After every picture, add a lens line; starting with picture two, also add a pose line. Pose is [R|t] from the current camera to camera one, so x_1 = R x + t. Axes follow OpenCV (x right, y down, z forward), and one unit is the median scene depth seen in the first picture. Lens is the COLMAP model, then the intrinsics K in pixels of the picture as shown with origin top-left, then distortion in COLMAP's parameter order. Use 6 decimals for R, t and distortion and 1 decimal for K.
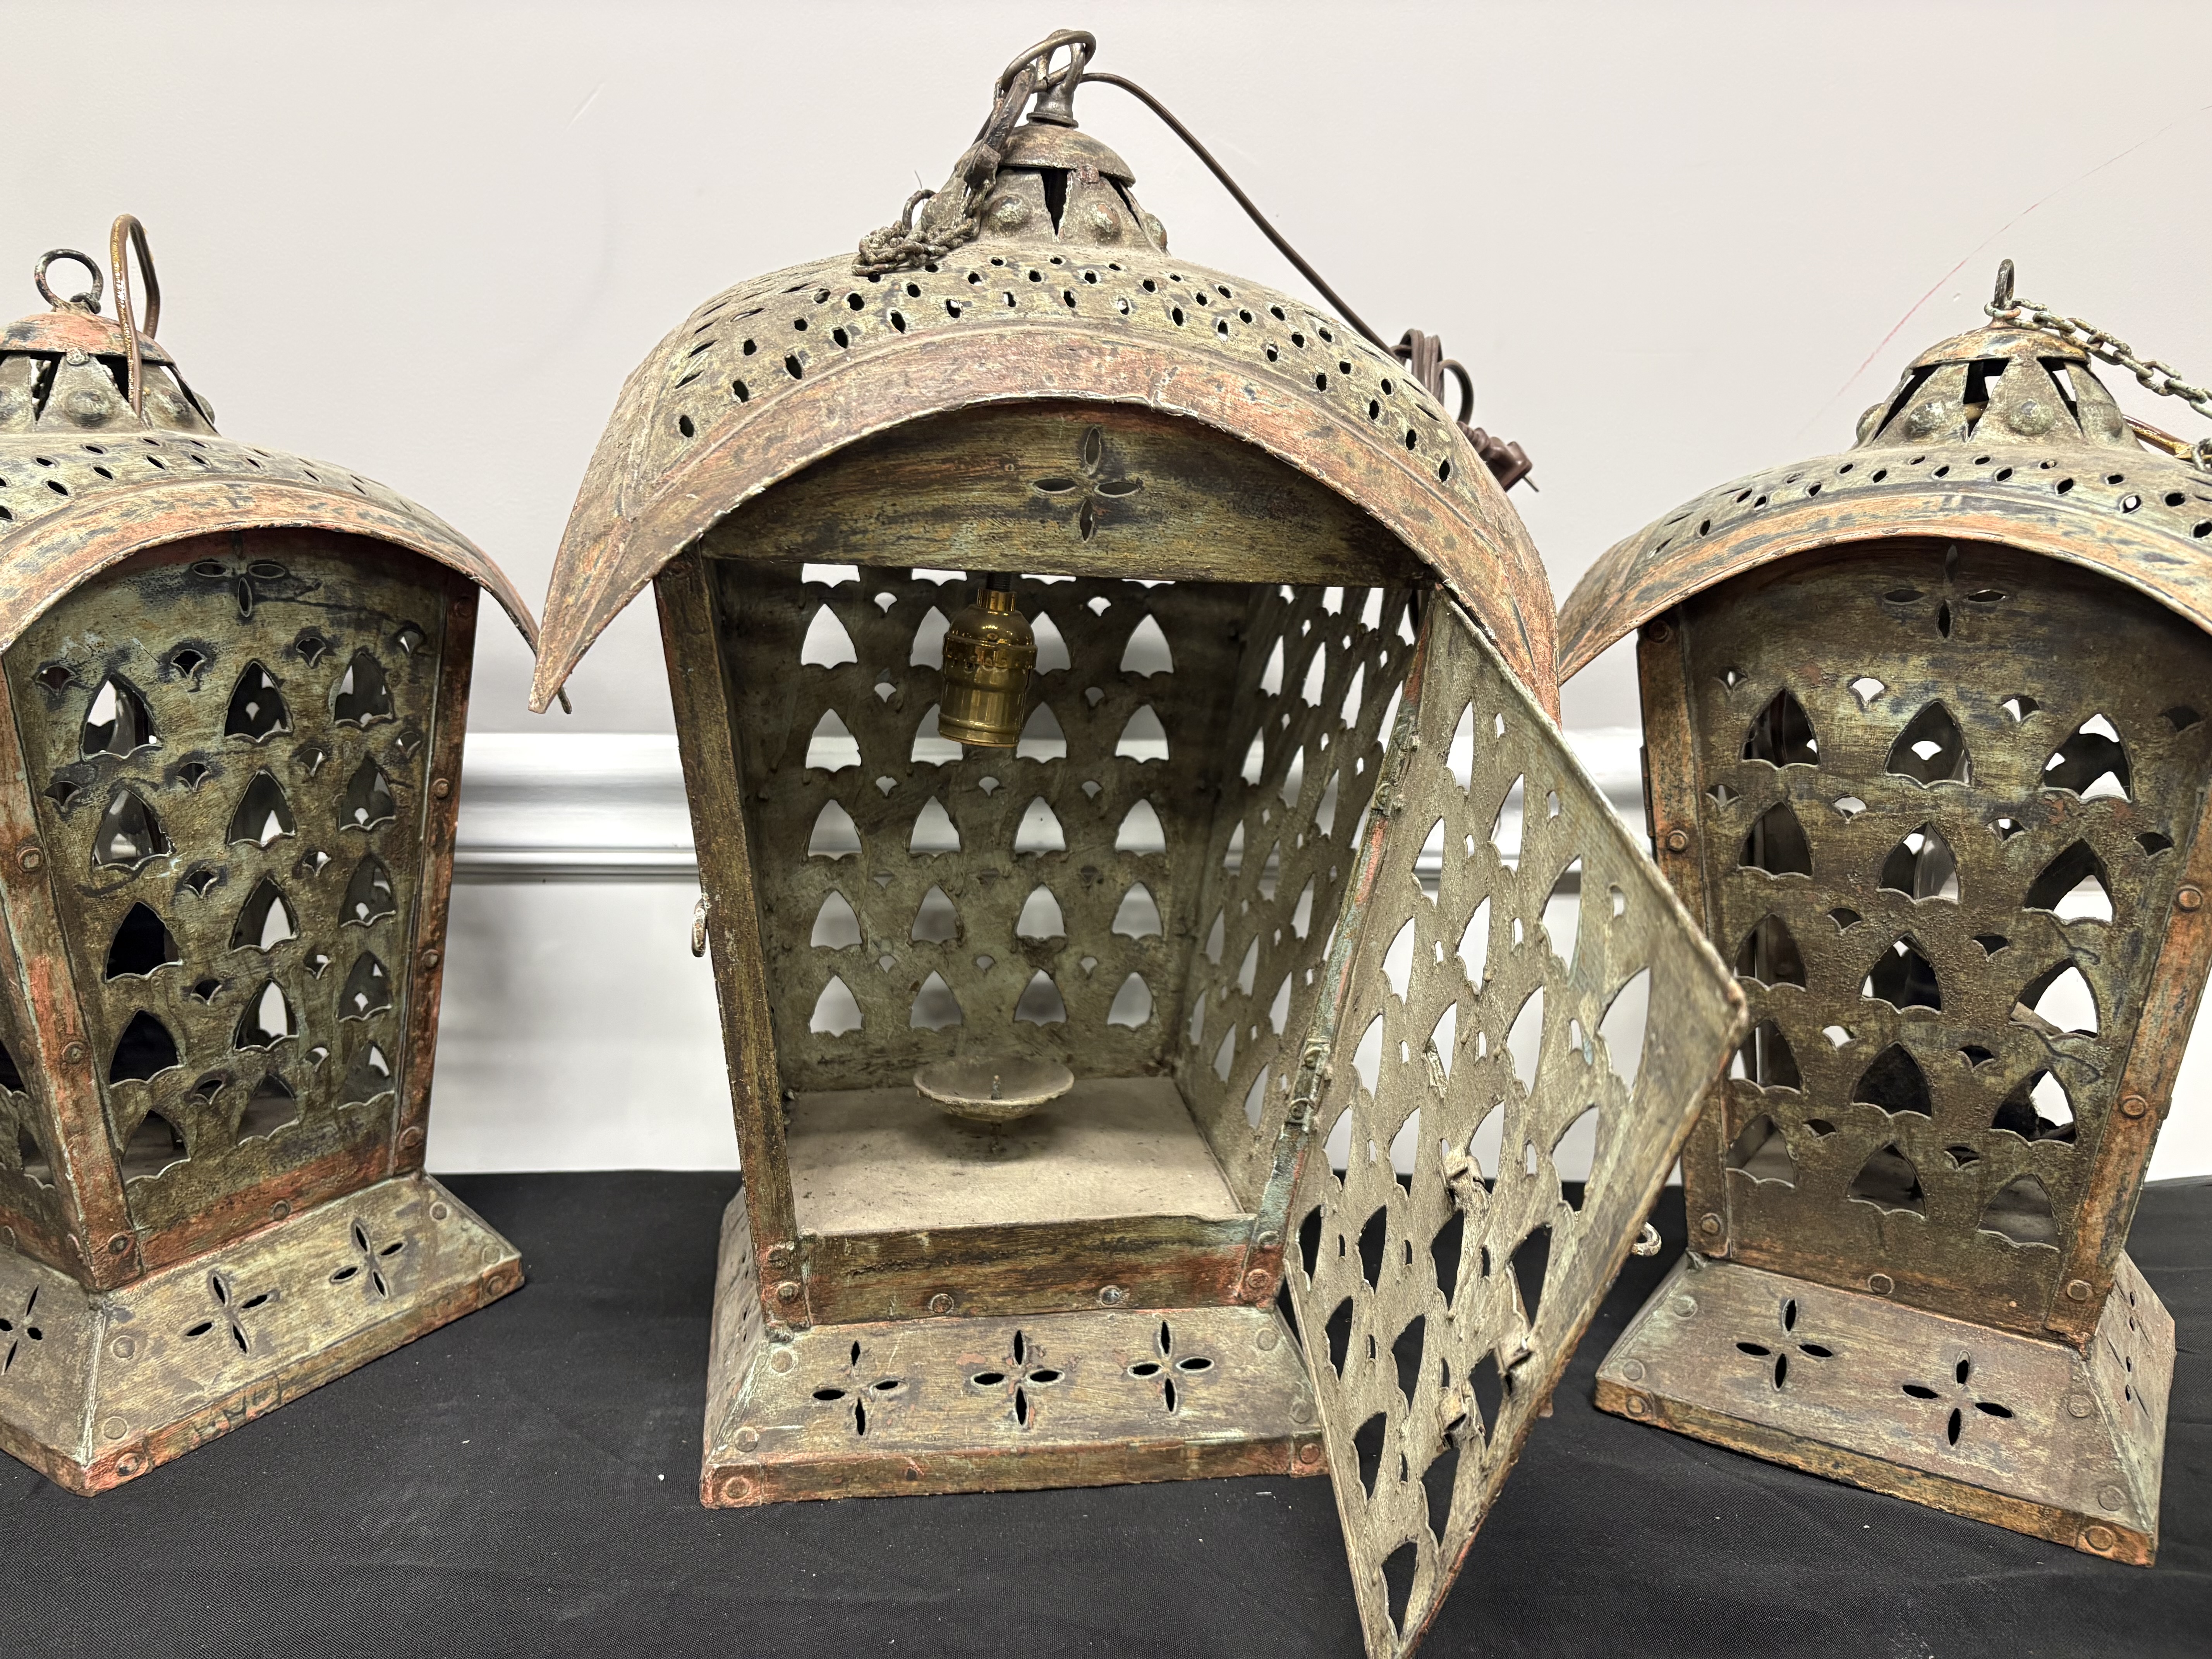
lens RADIAL K [[1689.3, 0, 1106.0], [0, 1689.3, 829.5], [0, 0, 1]] dist [-0.008768, -0.003052]
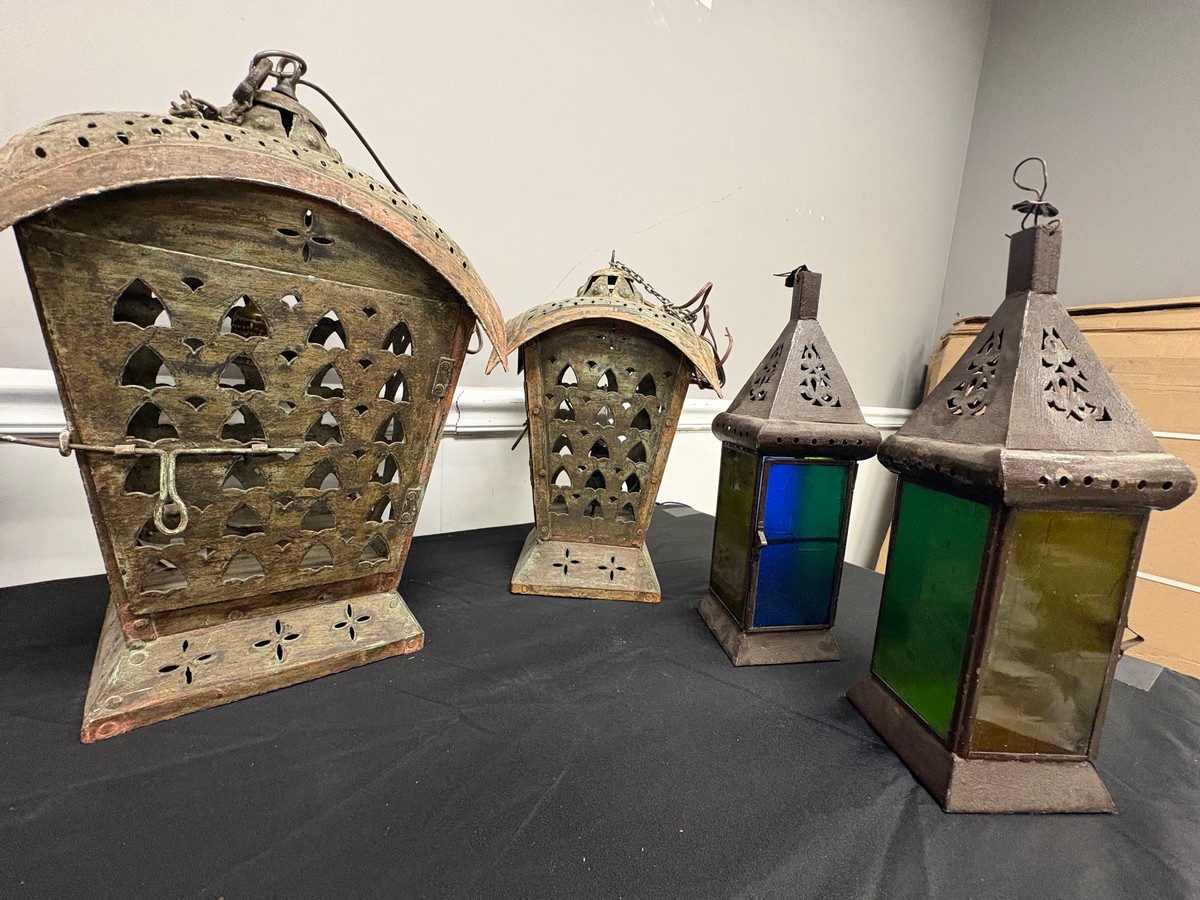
lens RADIAL K [[473.4, 0, 603.7], [0, 473.4, 449.5], [0, 0, 1]] dist [-0.000996, -0.000346]
pose [[0.852467, -0.016418, 0.522523, -0.006300], [0.013102, 0.999864, 0.010041, 0.065842], [-0.522617, -0.001714, 0.852566, 0.224878]]
